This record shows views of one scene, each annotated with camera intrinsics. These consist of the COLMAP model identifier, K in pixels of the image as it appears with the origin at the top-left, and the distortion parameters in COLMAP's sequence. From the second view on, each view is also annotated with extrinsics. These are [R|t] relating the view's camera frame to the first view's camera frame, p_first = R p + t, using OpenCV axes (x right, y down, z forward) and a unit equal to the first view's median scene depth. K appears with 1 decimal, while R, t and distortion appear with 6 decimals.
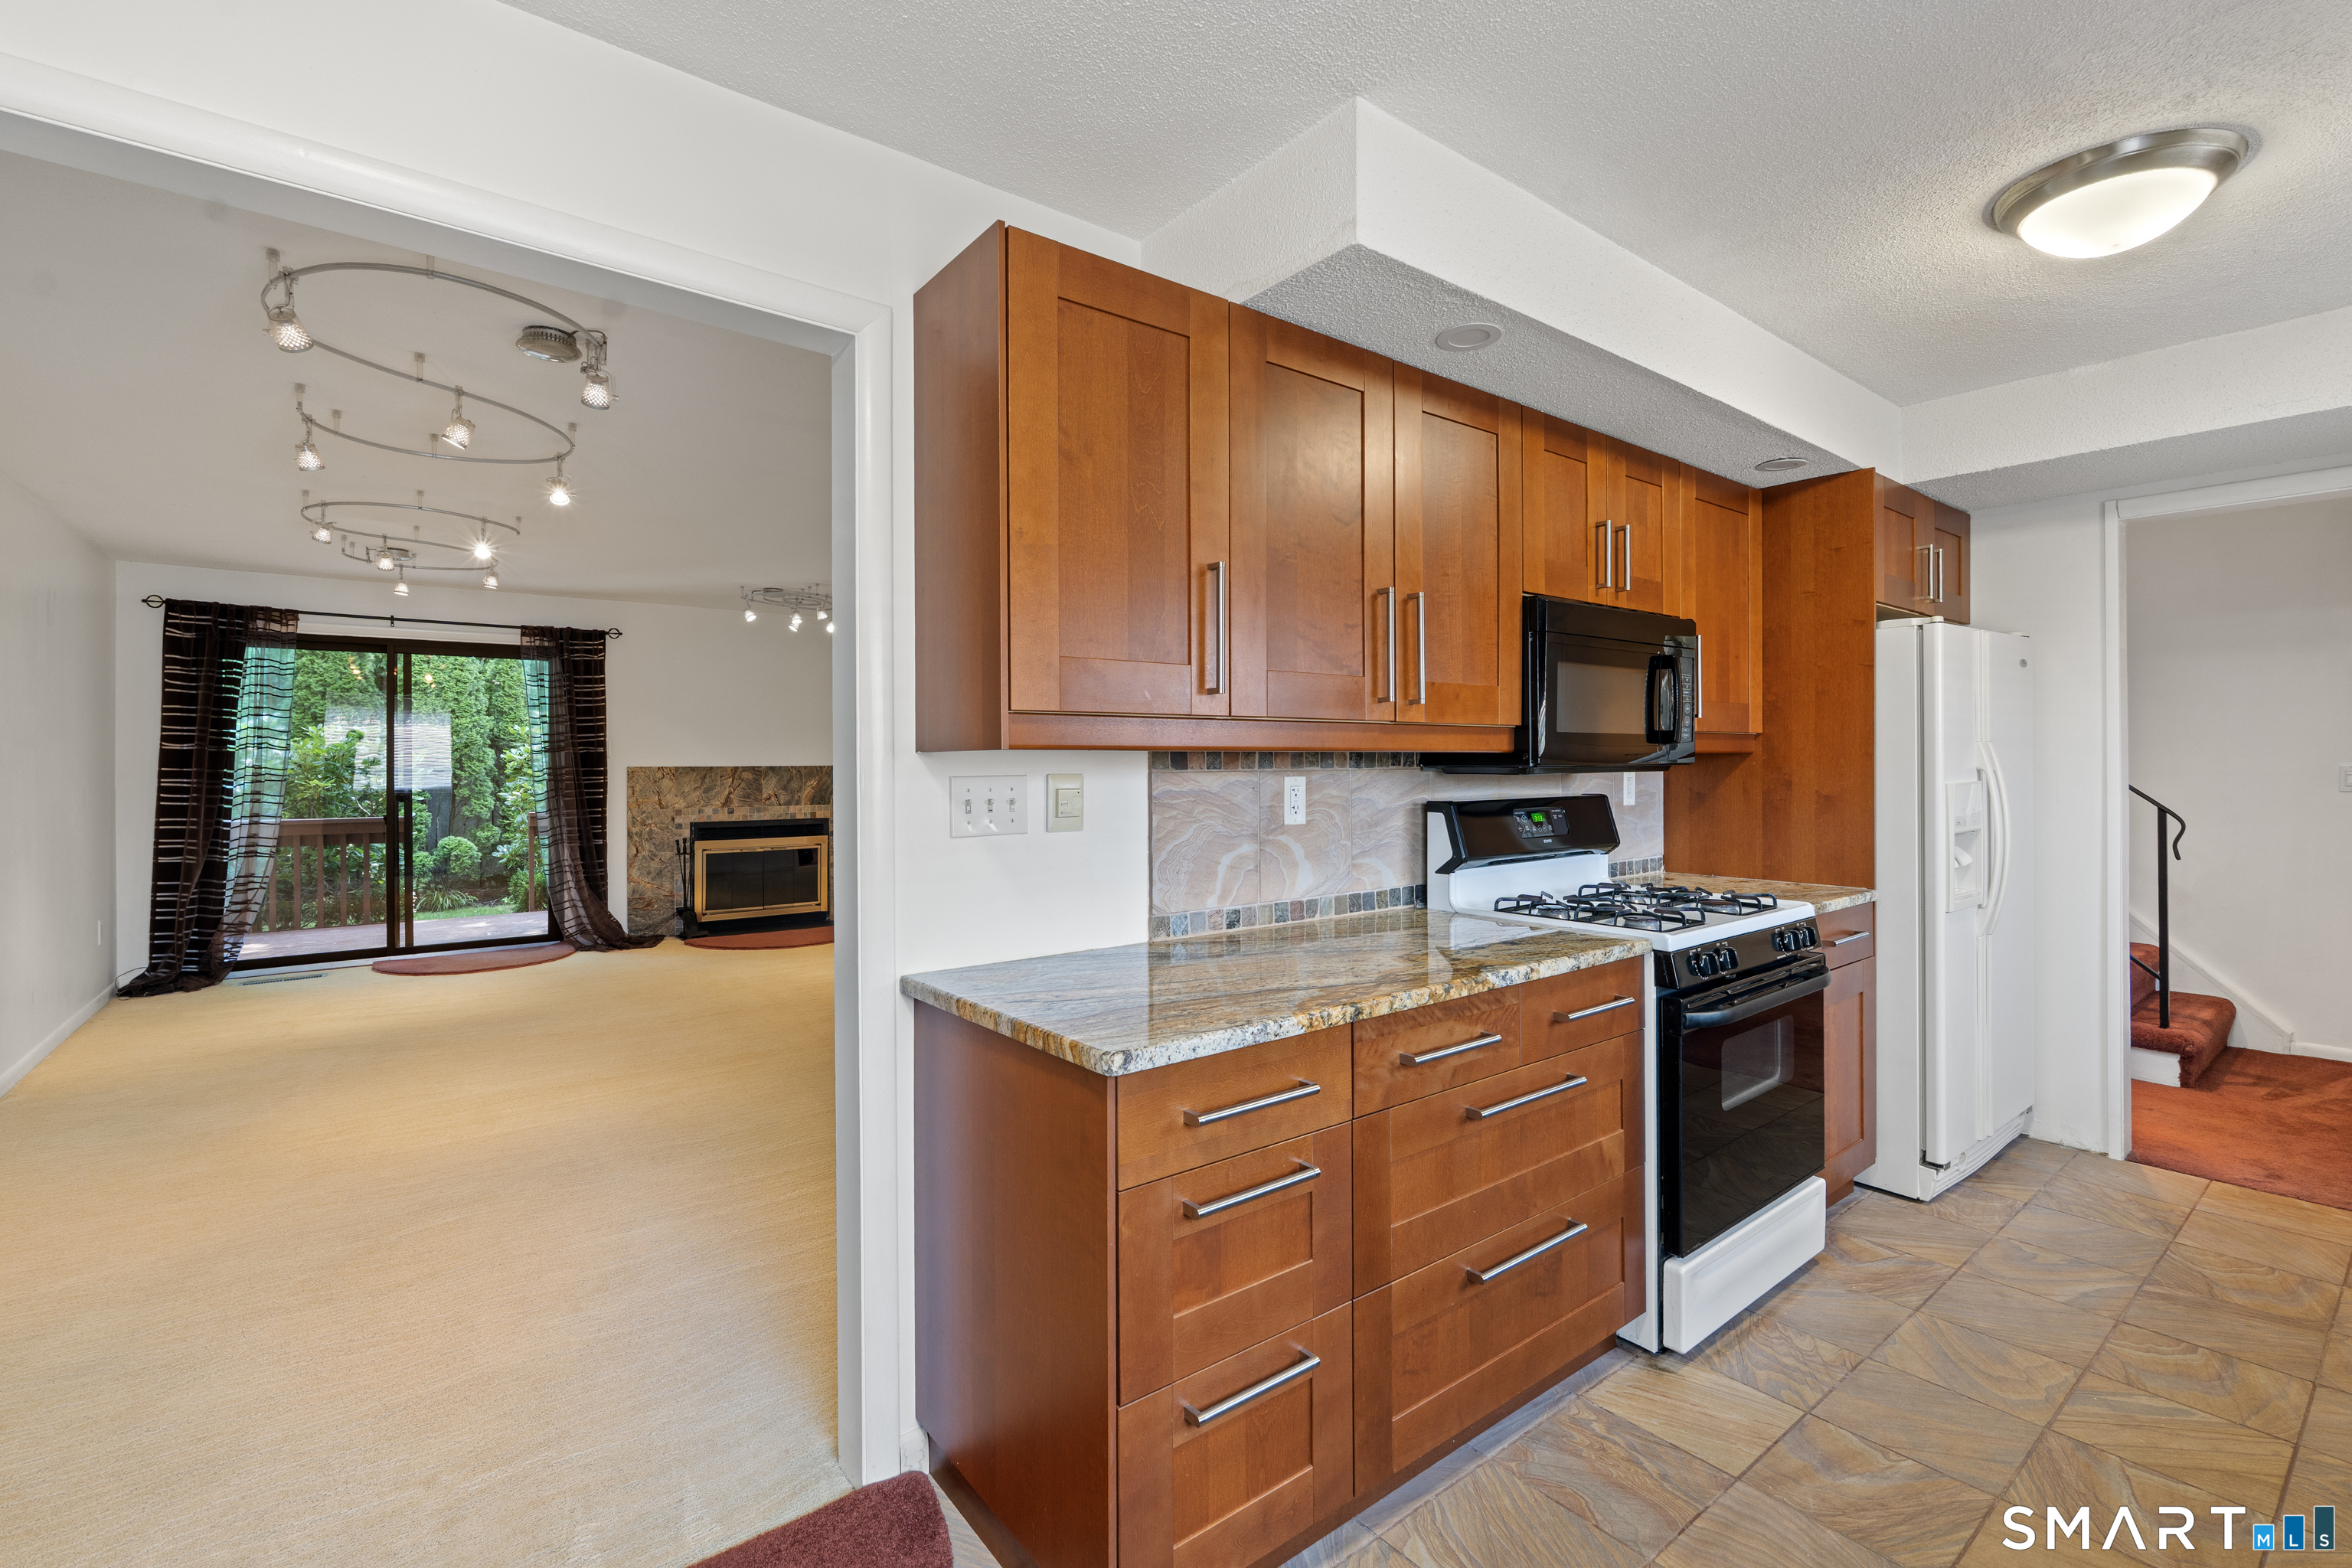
lens RADIAL K [[1034.0, 0, 1178.2], [0, 1034.0, 762.4], [0, 0, 1]] dist [-0.004580, 0.000425]
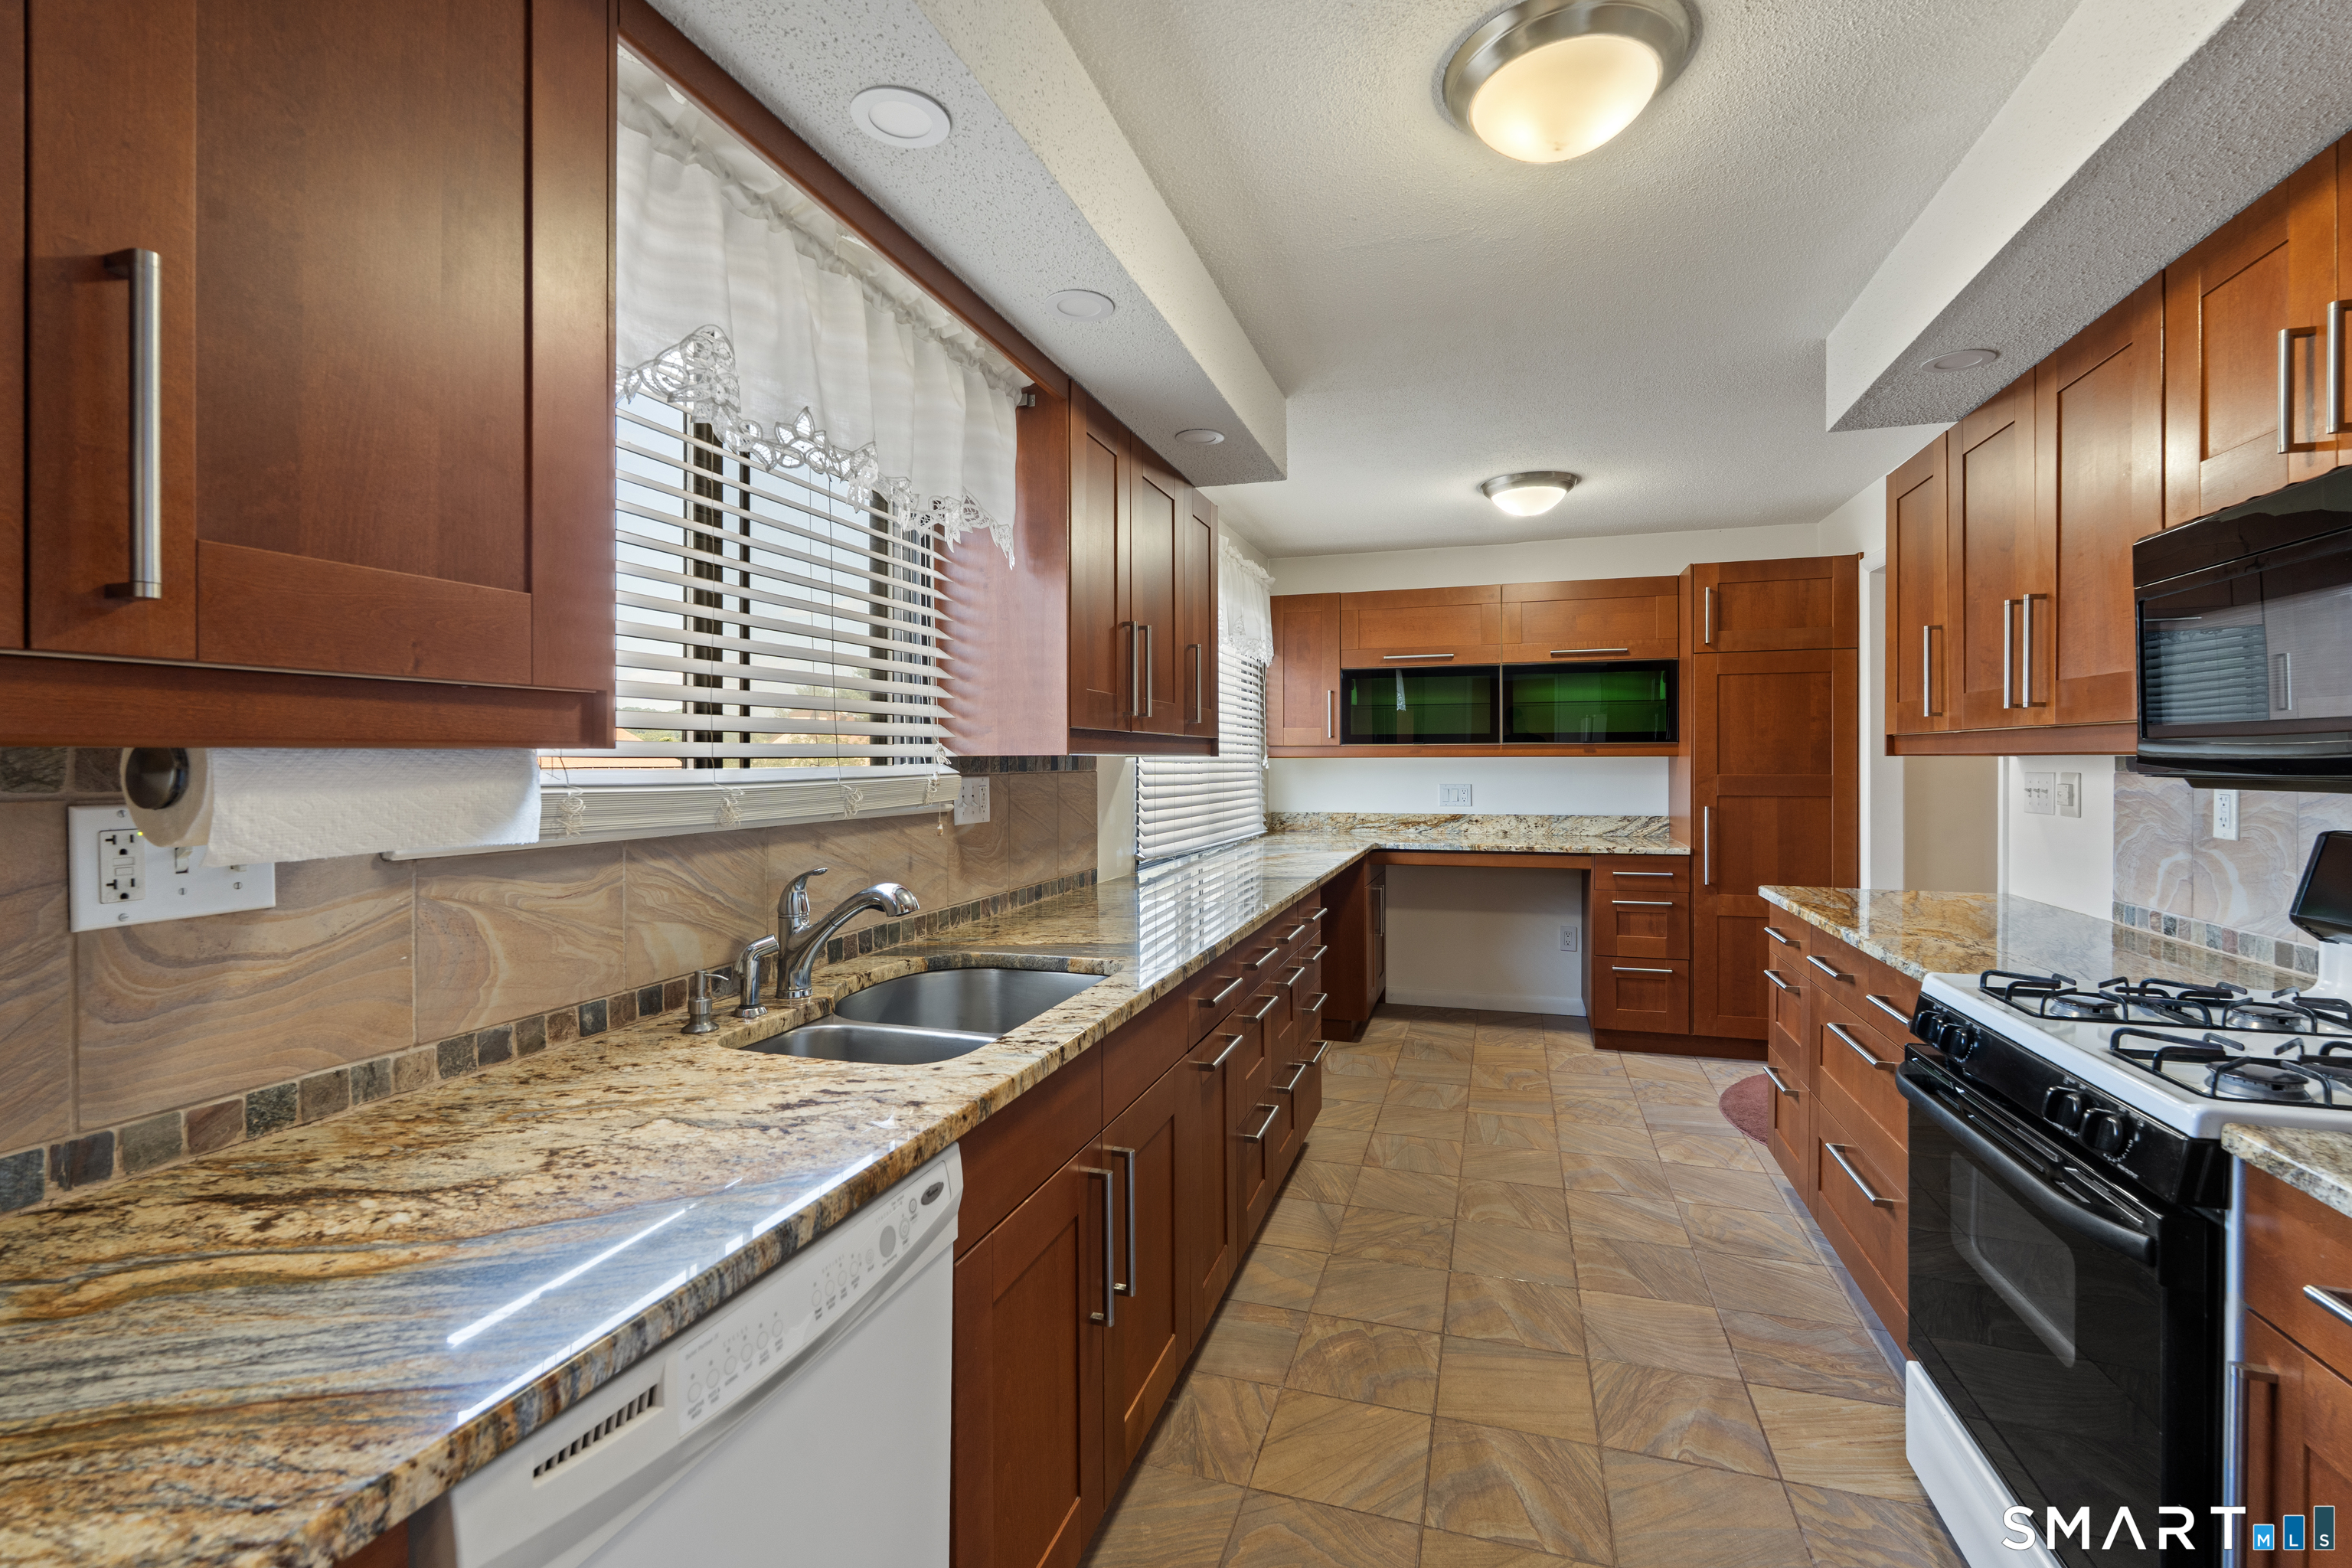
lens RADIAL K [[1034.0, 0, 1178.2], [0, 1034.0, 762.4], [0, 0, 1]] dist [-0.004580, 0.000425]
pose [[-0.824082, 0.004220, -0.566454, 1.371016], [-0.001027, 0.999959, 0.008944, -0.011152], [0.566469, 0.007952, -0.824044, 1.263827]]
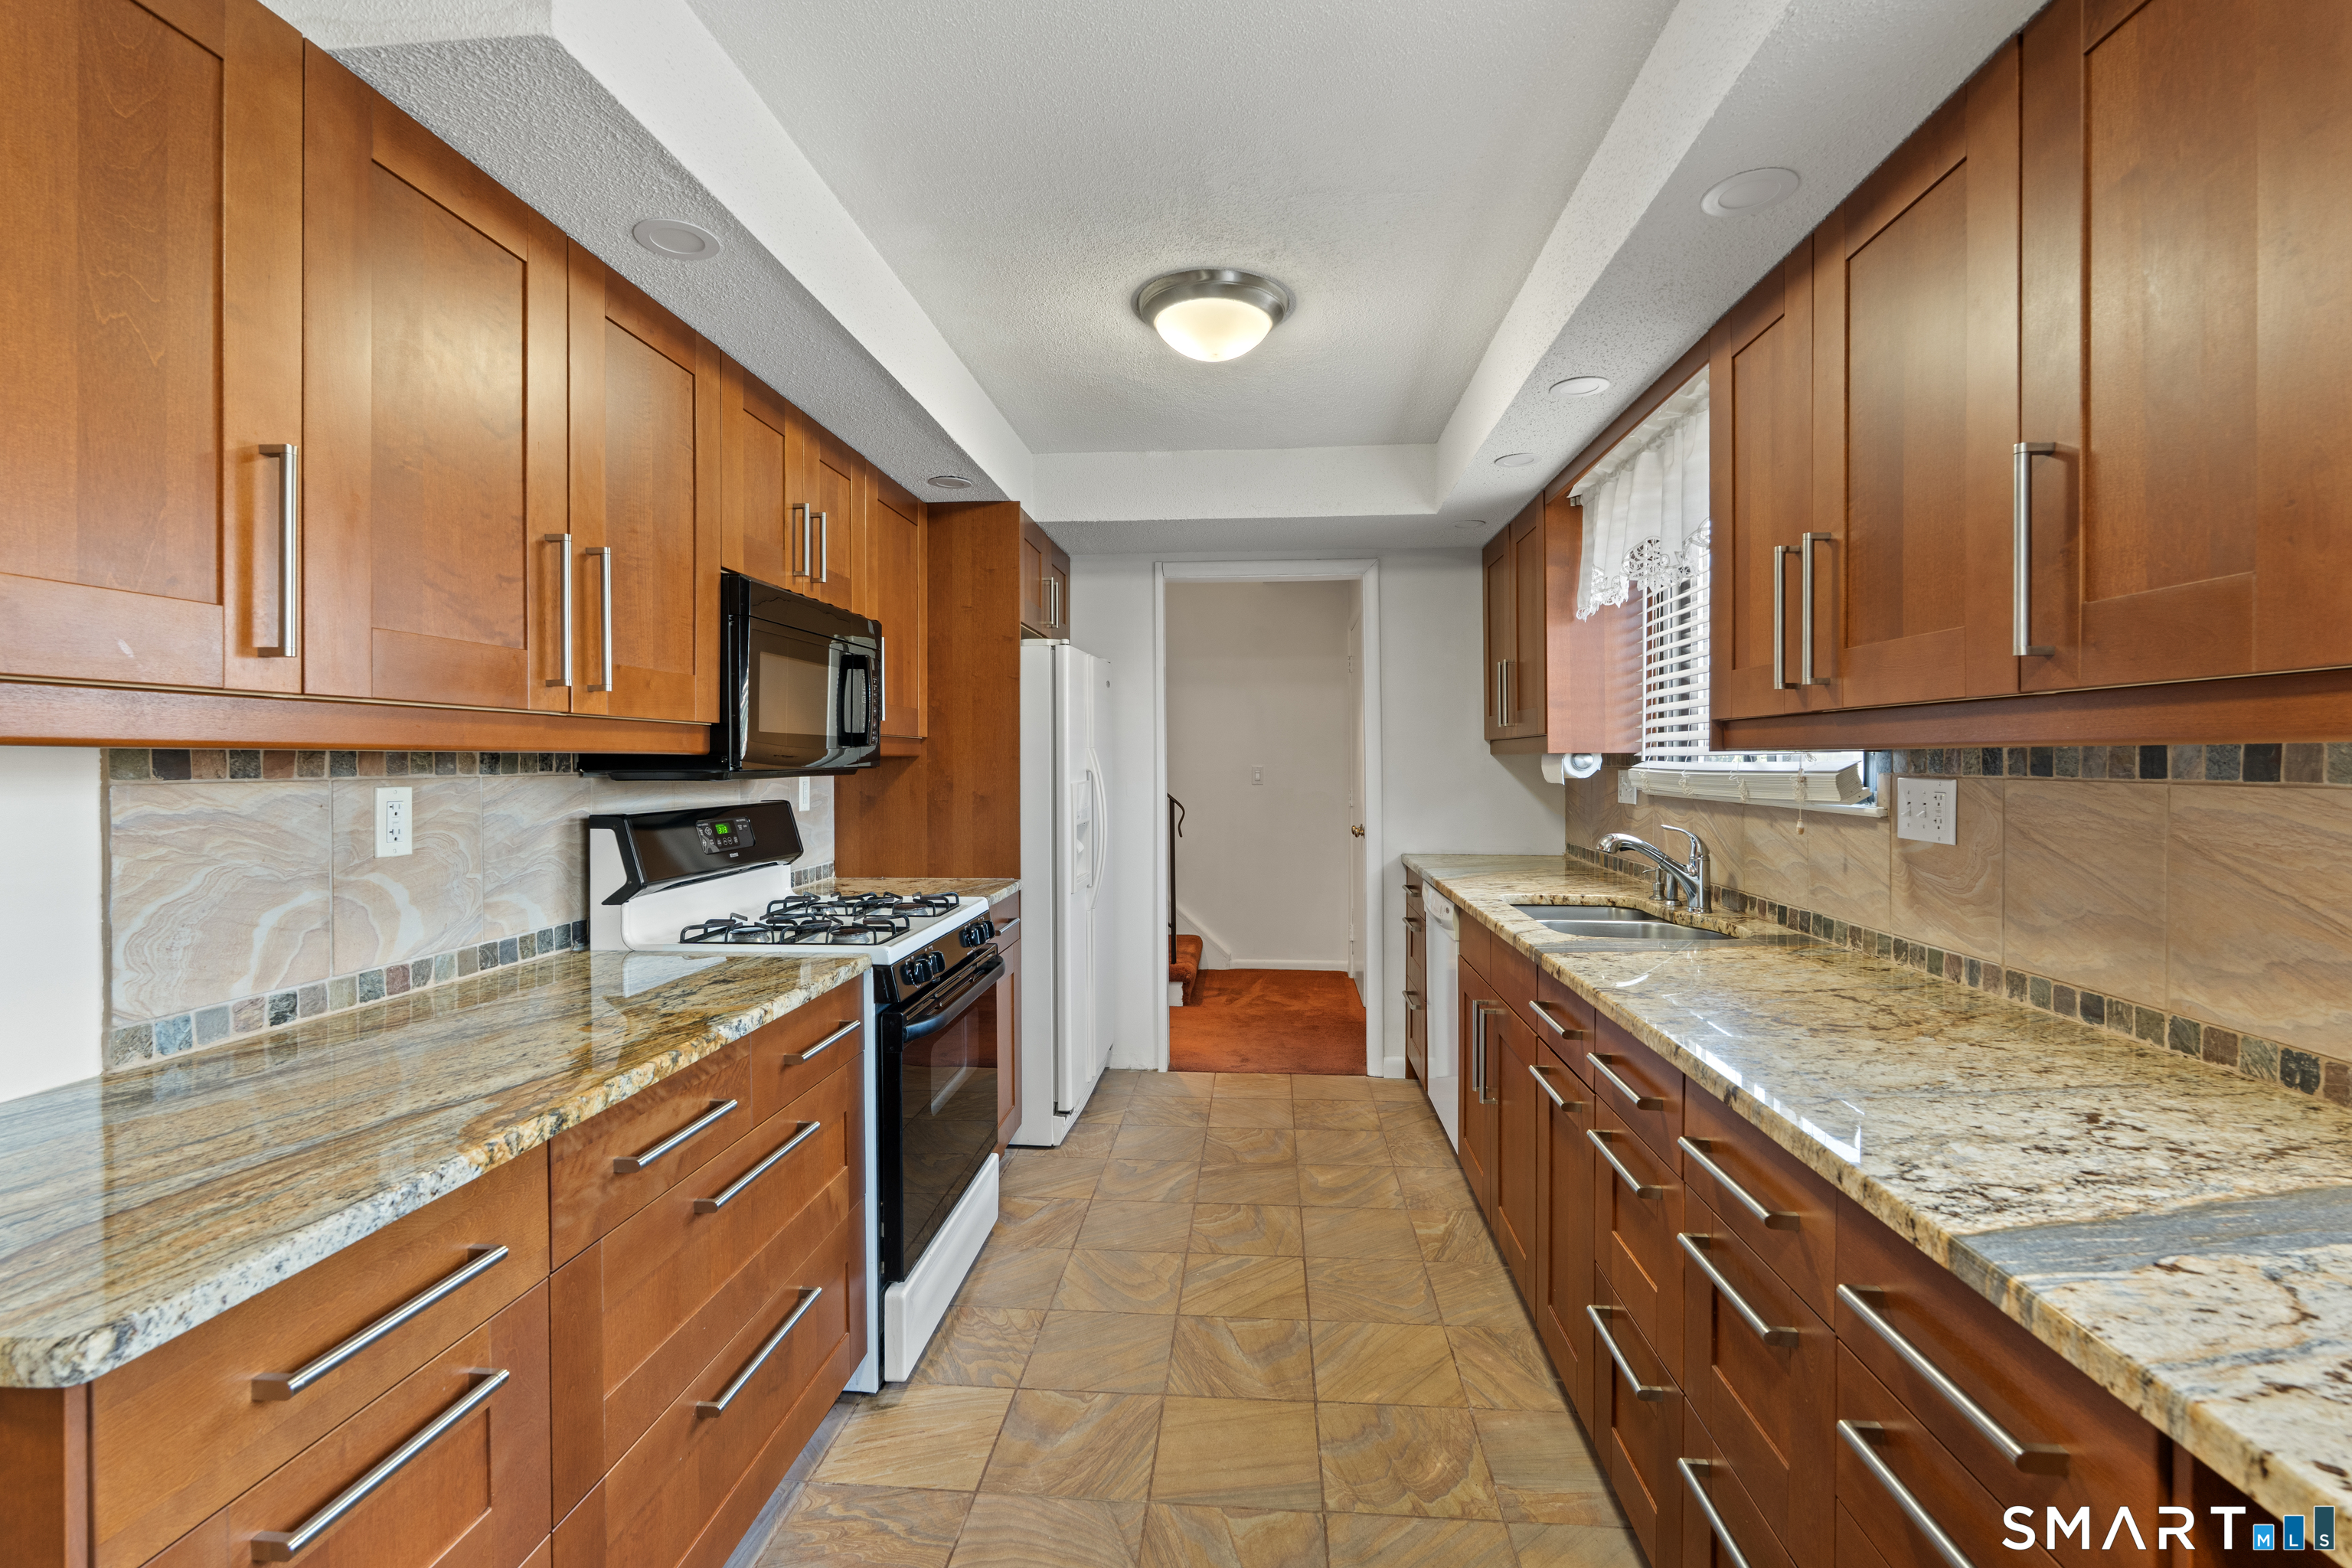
lens RADIAL K [[1034.0, 0, 1178.2], [0, 1034.0, 762.4], [0, 0, 1]] dist [-0.004580, 0.000425]
pose [[0.680419, -0.000355, 0.732823, -0.038388], [0.003084, 0.999992, -0.002379, 0.000095], [-0.732817, 0.003878, 0.680415, 0.146245]]
